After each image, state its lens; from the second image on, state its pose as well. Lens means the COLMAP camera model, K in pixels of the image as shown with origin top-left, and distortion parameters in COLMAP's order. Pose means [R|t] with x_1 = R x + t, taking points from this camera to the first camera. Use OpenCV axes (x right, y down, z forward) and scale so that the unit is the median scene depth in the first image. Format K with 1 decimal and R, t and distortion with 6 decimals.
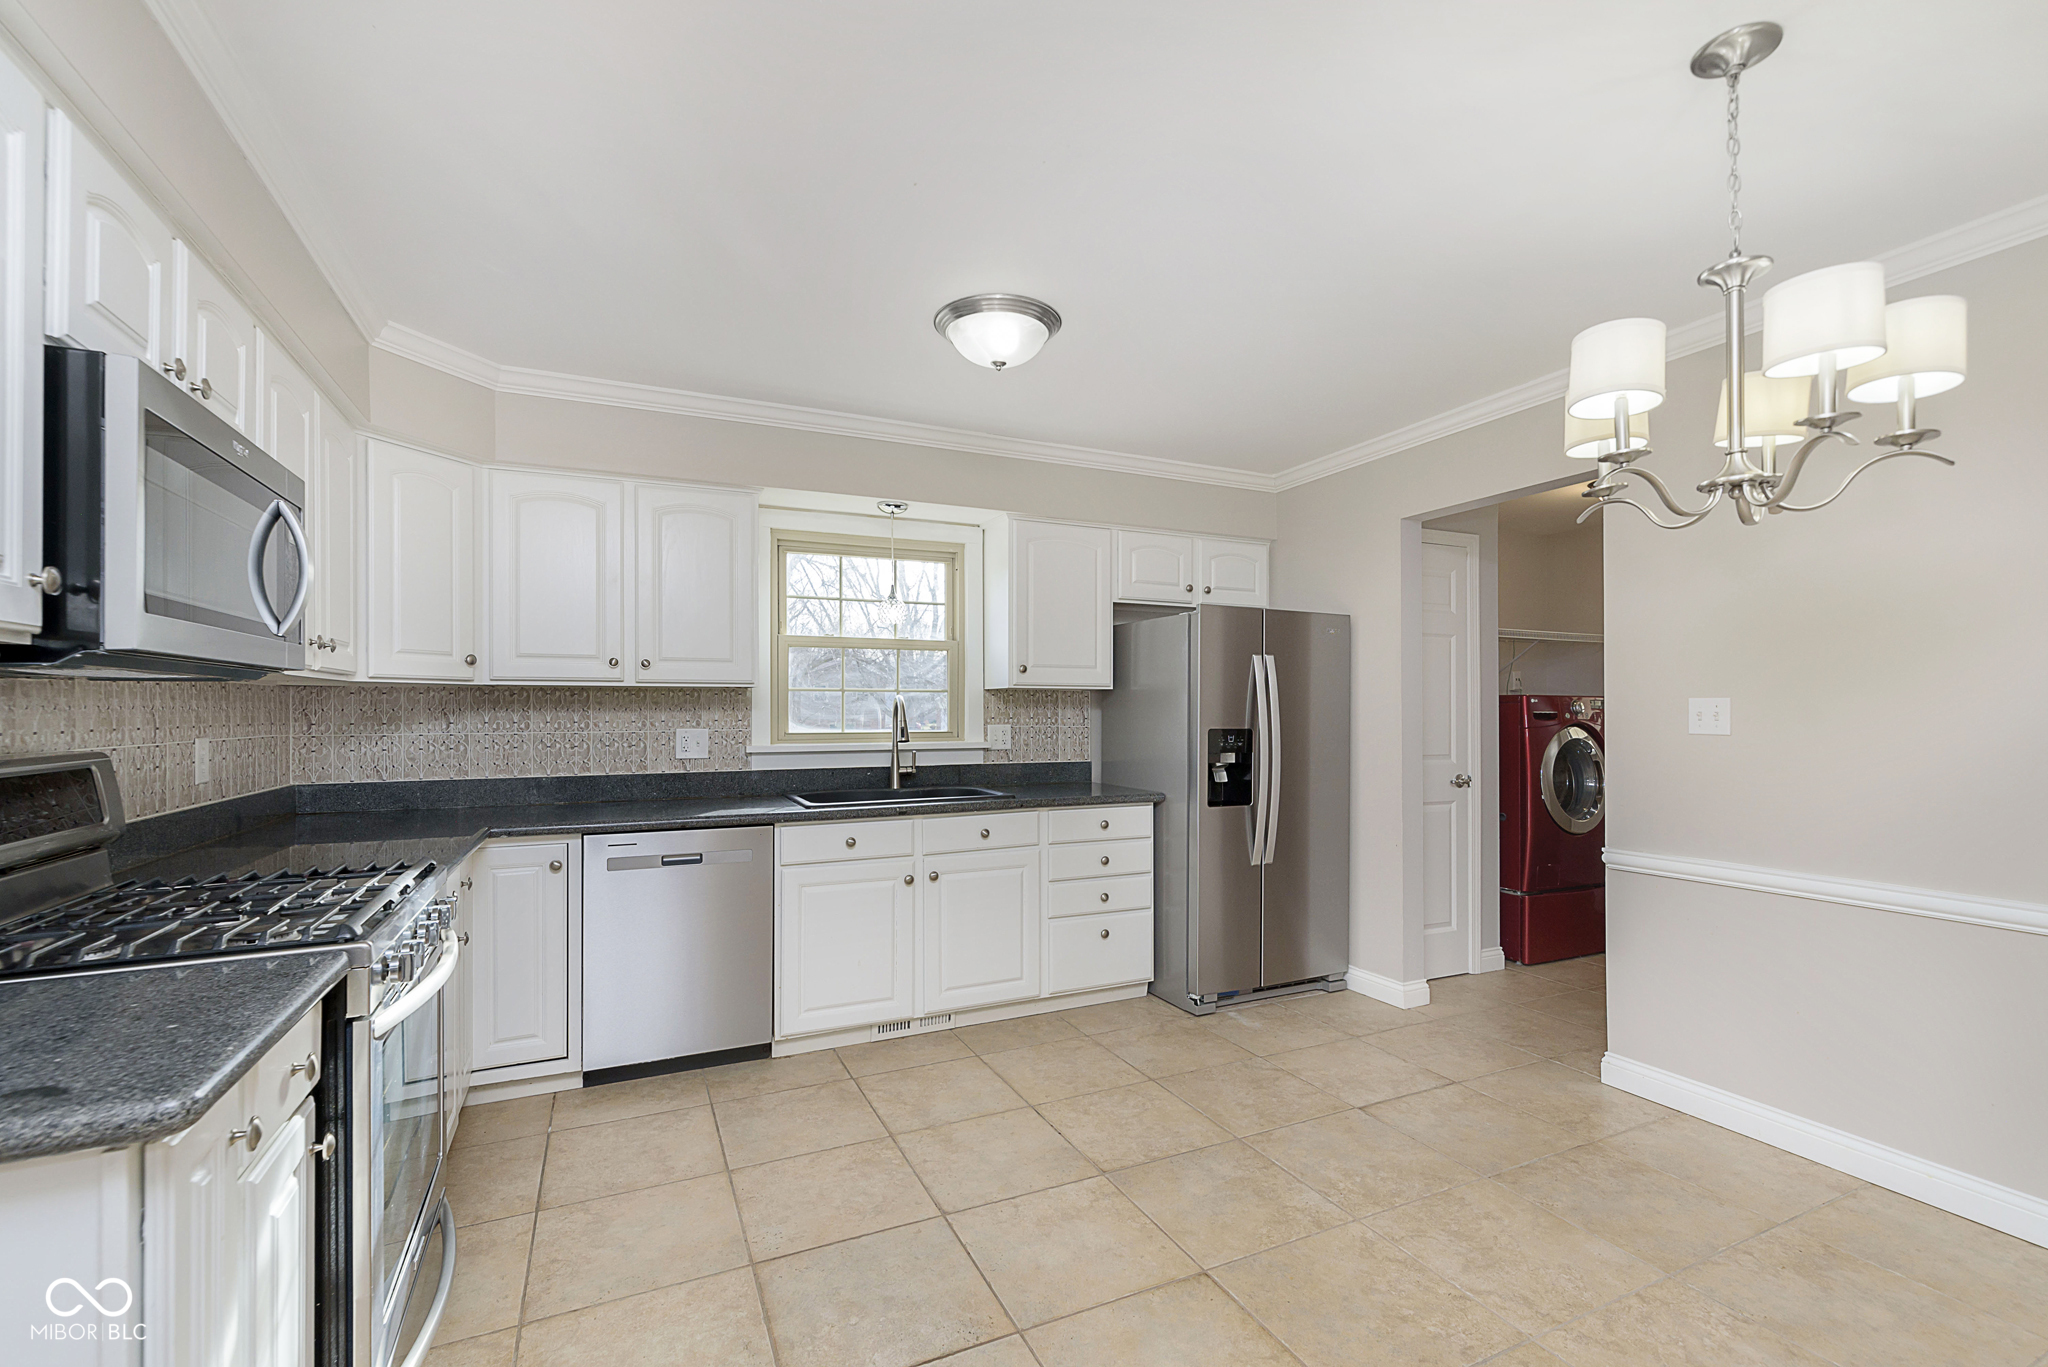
lens RADIAL K [[884.6, 0, 1040.6], [0, 884.6, 706.0], [0, 0, 1]] dist [0.001390, 0.000339]
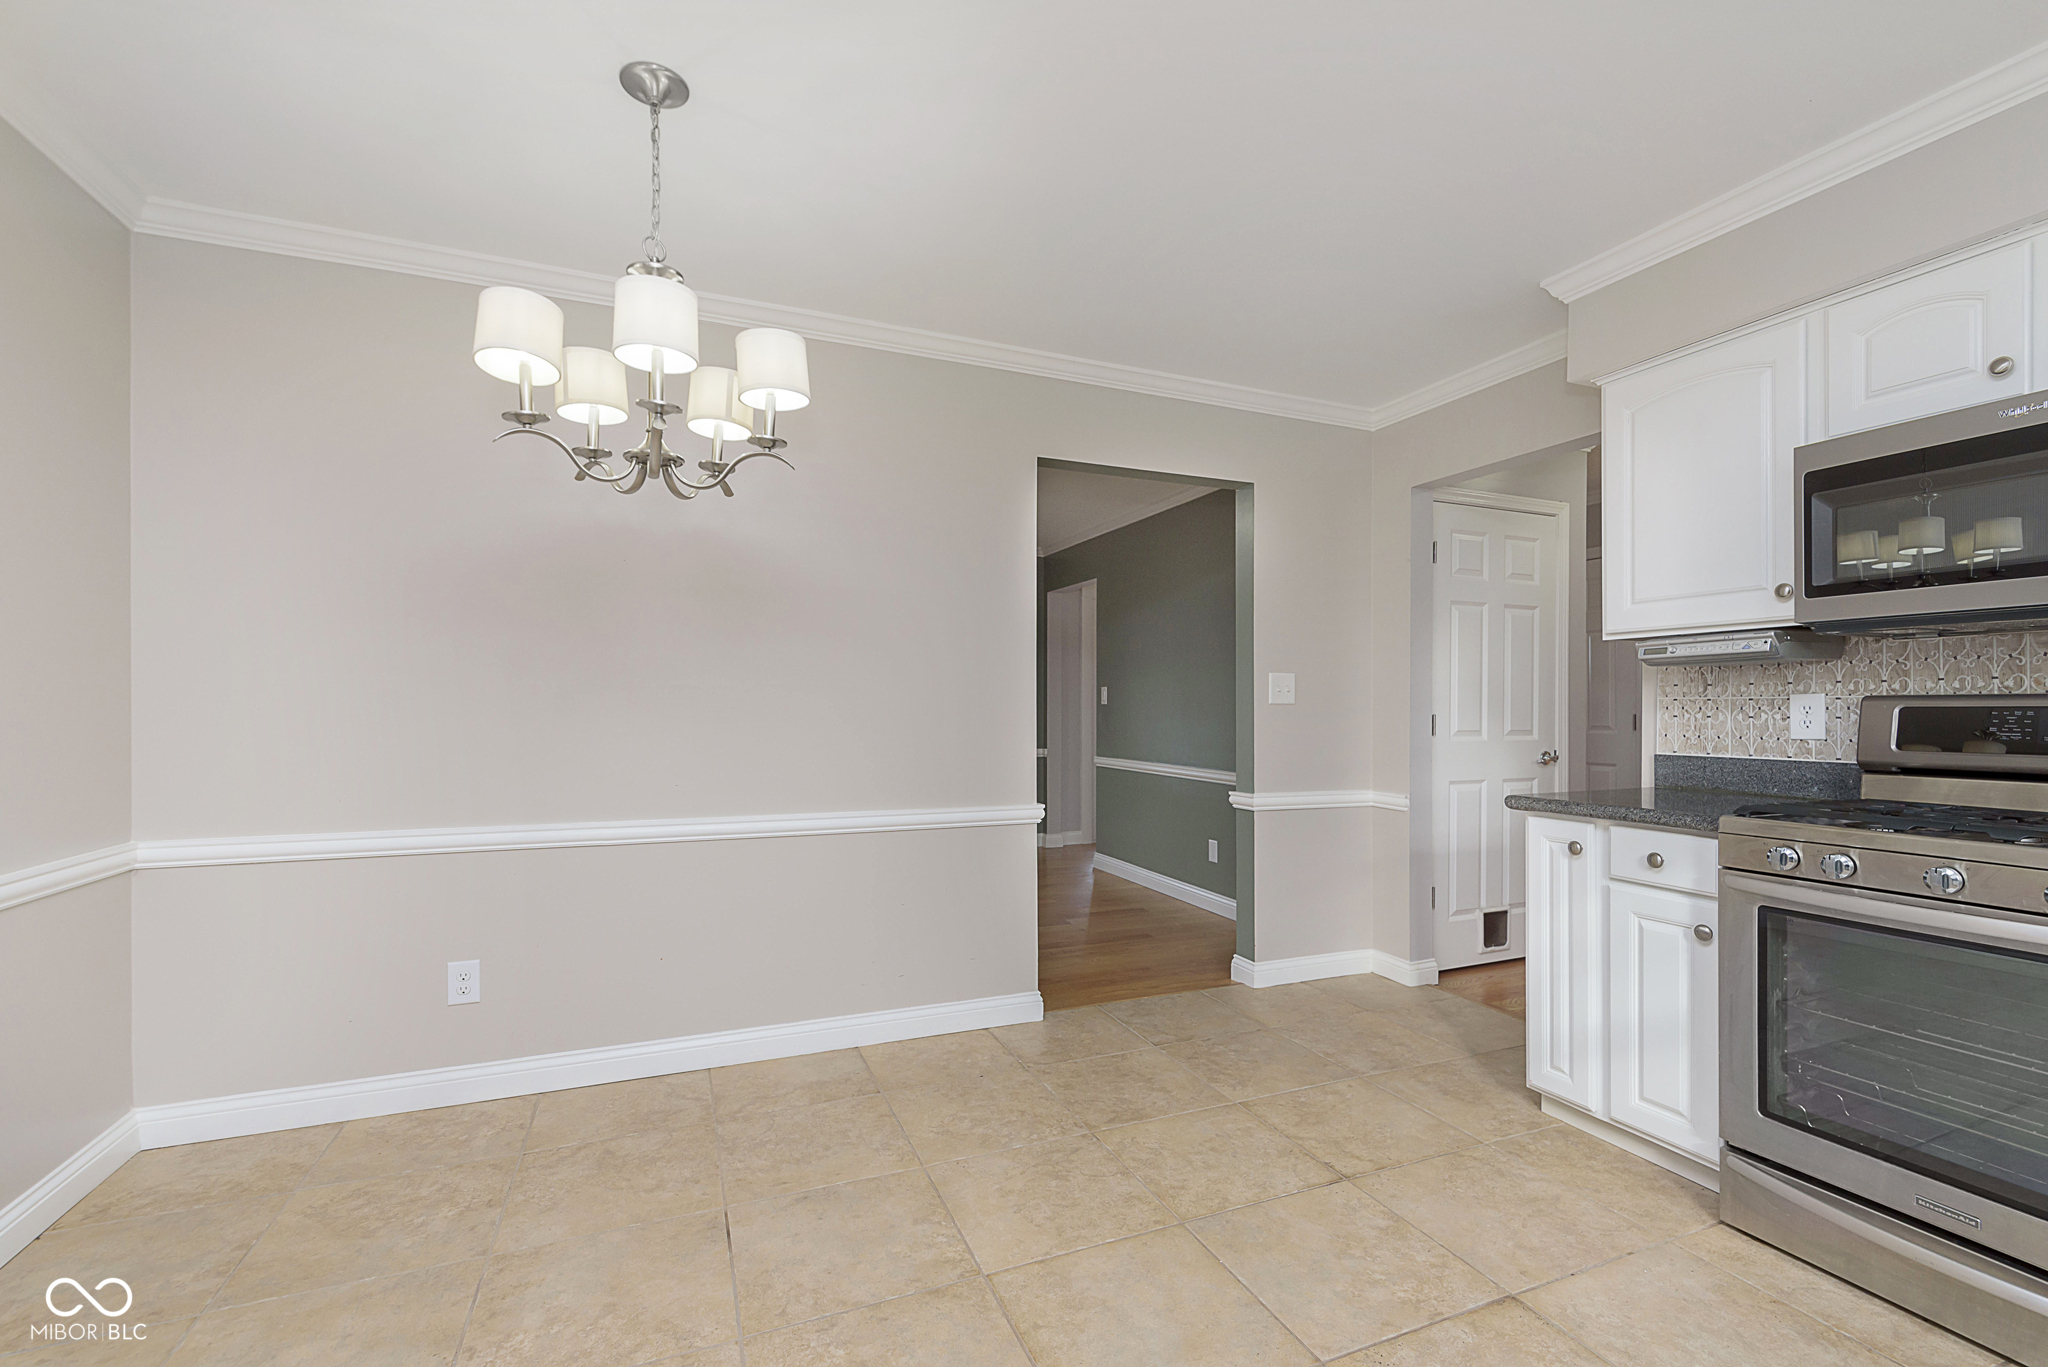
lens RADIAL K [[884.6, 0, 1040.6], [0, 884.6, 706.0], [0, 0, 1]] dist [0.001390, 0.000339]
pose [[-0.999456, 0.001530, 0.032949, 0.104280], [0.001328, 0.999980, -0.006142, 0.034114], [-0.032958, -0.006095, -0.999438, 0.898311]]
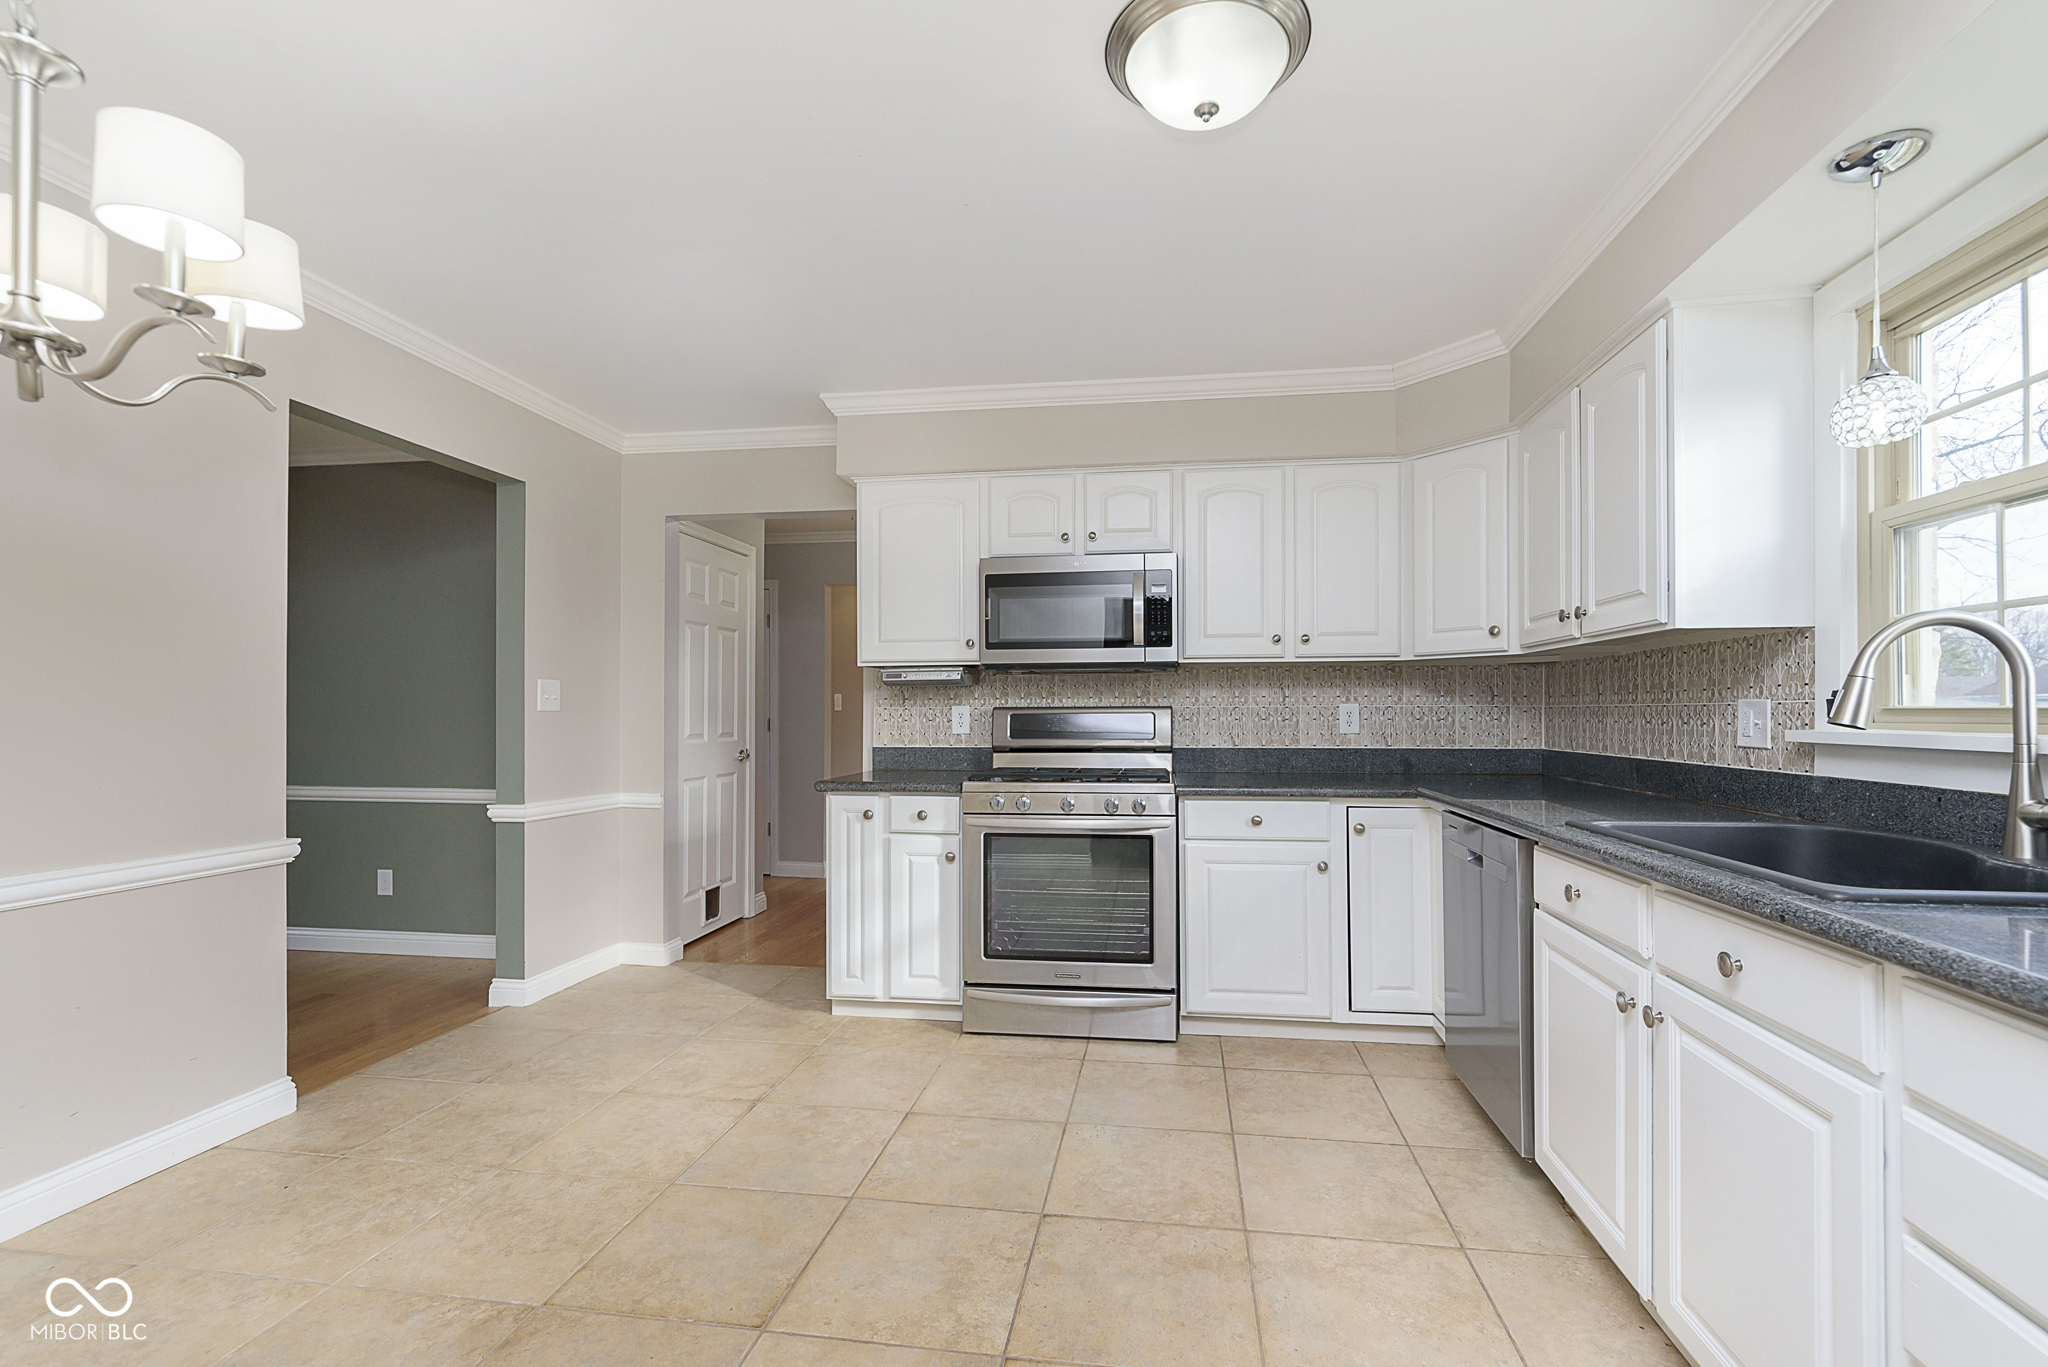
lens RADIAL K [[888.7, 0, 1041.5], [0, 888.7, 707.2], [0, 0, 1]] dist [0.000657, 0.000080]
pose [[-0.556872, -0.002314, -0.830595, 0.391212], [0.005684, 0.999962, -0.006596, 0.031036], [0.830579, -0.008394, -0.556838, 0.897173]]
